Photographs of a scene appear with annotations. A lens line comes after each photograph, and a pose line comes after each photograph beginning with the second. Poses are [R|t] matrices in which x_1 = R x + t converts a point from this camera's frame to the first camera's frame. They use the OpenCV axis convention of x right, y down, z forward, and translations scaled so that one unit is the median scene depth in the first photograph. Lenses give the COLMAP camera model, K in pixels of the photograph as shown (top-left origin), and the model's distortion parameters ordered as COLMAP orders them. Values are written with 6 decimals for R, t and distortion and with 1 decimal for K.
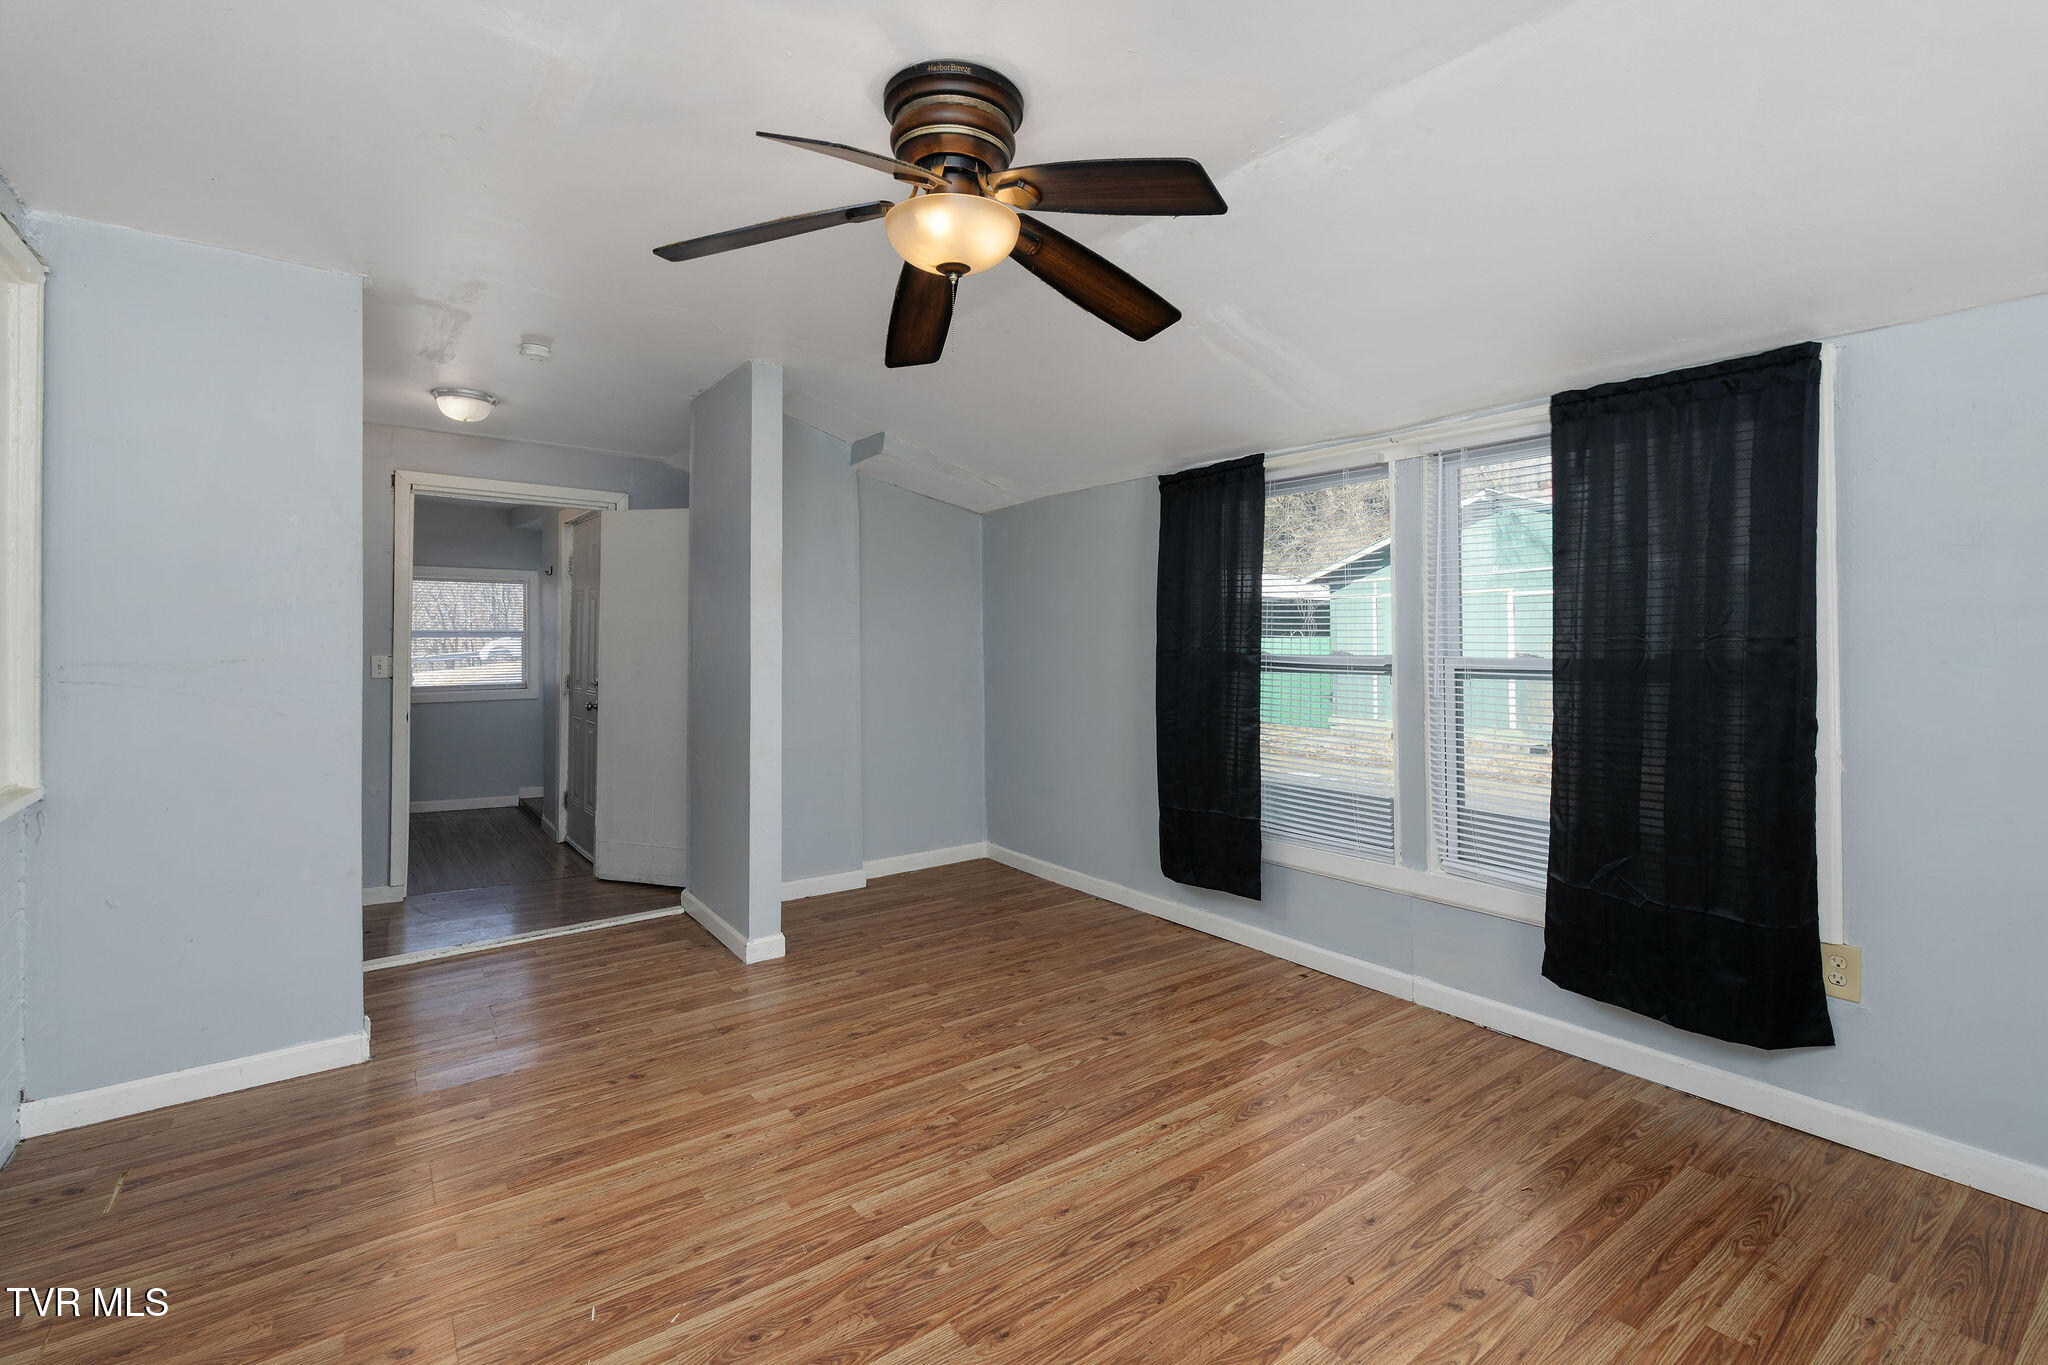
lens RADIAL K [[915.3, 0, 1019.7], [0, 915.3, 623.6], [0, 0, 1]] dist [-0.010562, 0.001305]
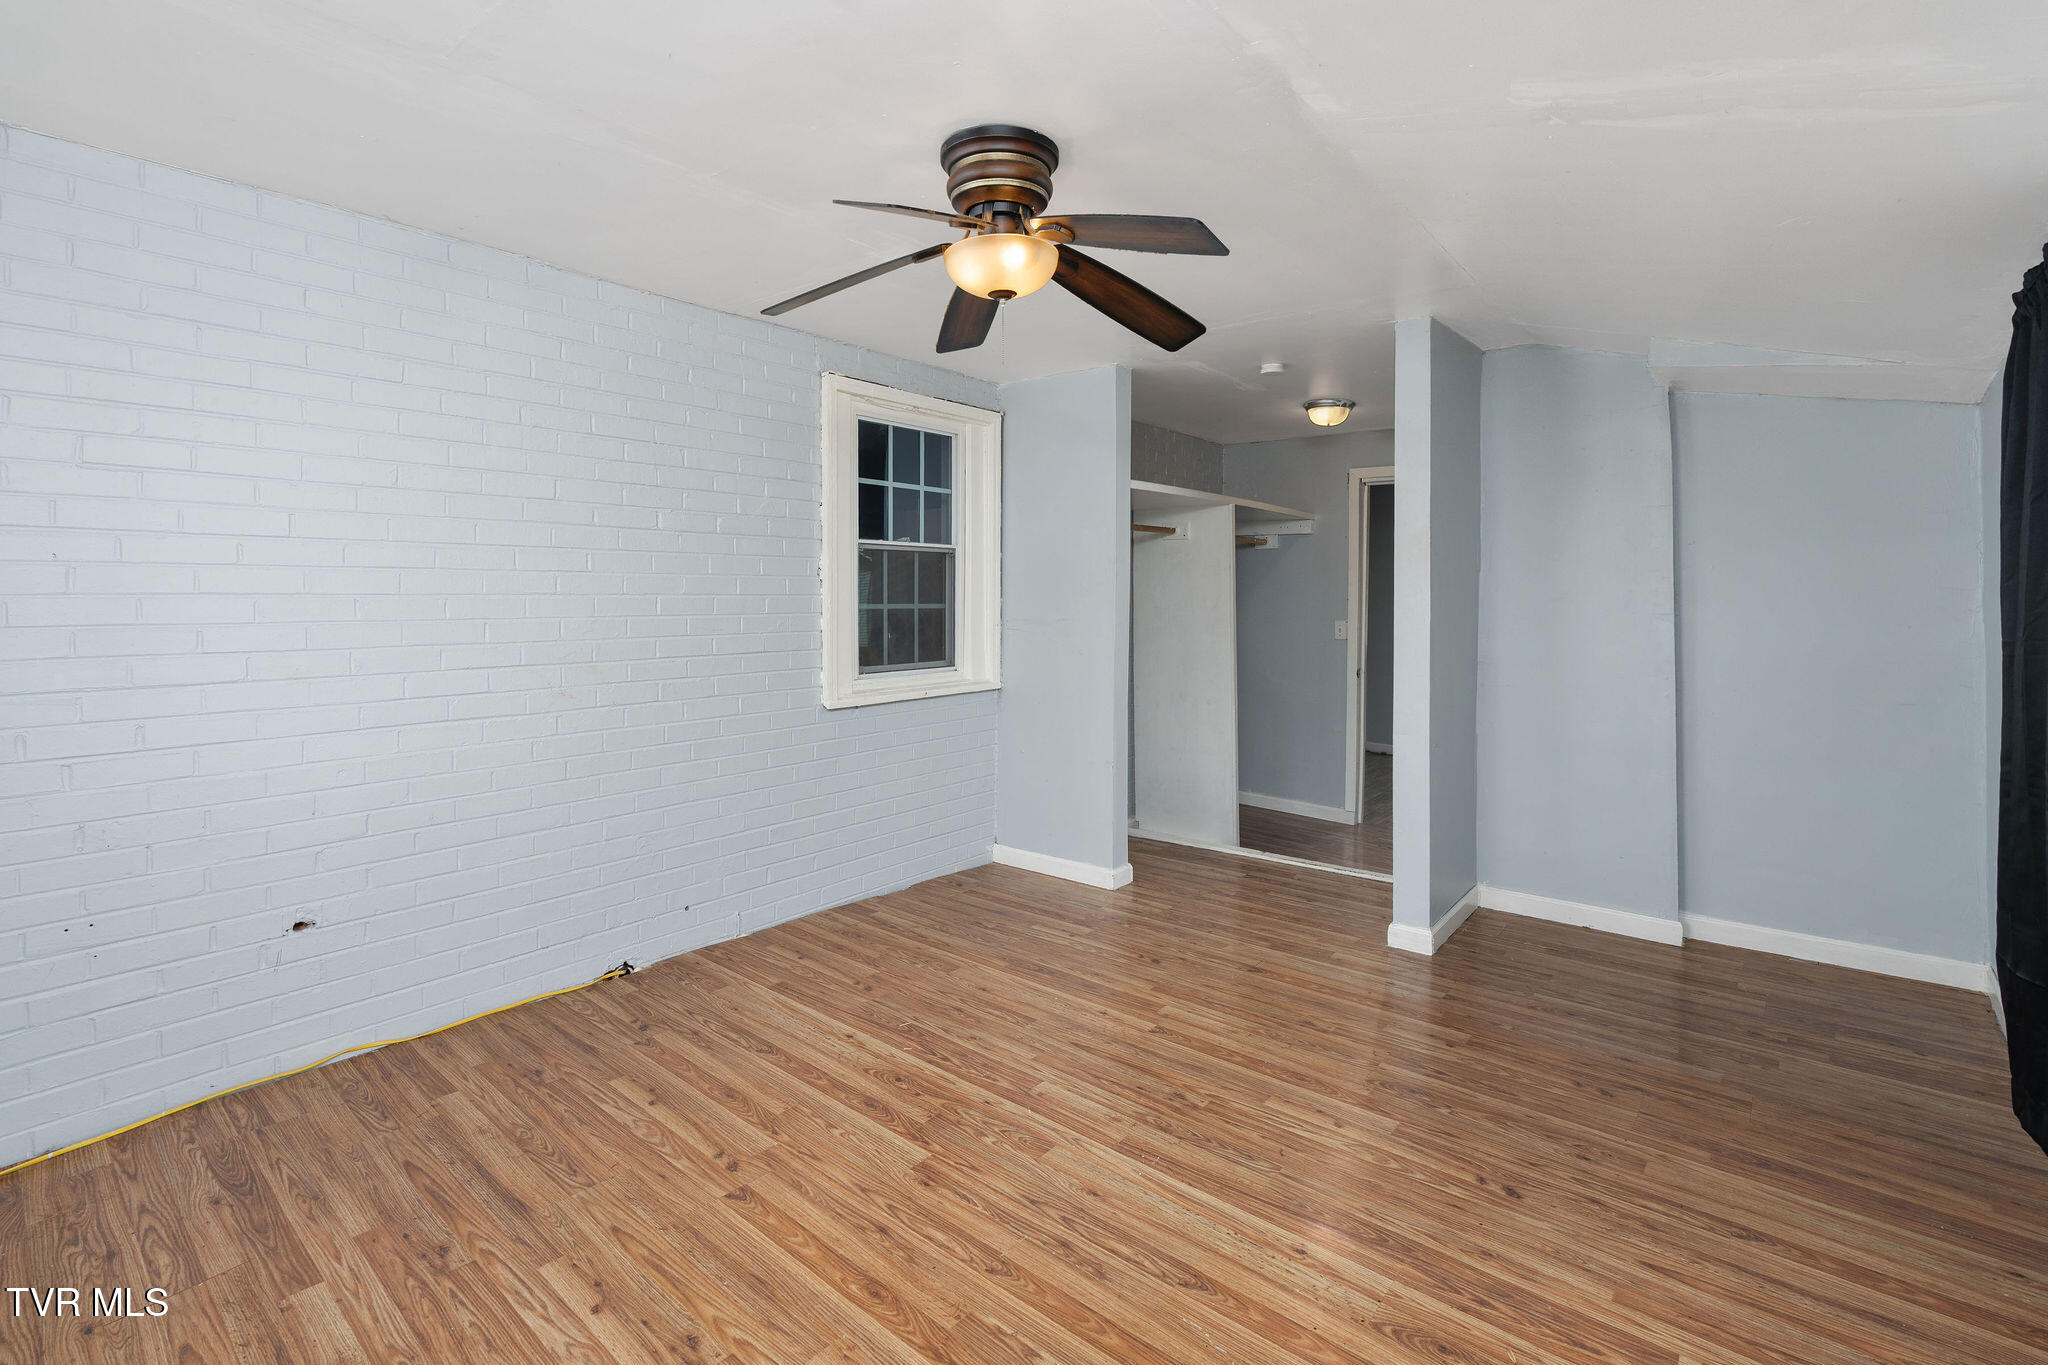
lens RADIAL K [[915.3, 0, 1019.7], [0, 915.3, 623.6], [0, 0, 1]] dist [-0.010562, 0.001305]
pose [[0.242006, 0.028075, -0.969868, 0.817739], [0.004899, 0.999533, 0.030156, -0.004936], [0.970262, -0.012049, 0.241756, 0.577685]]
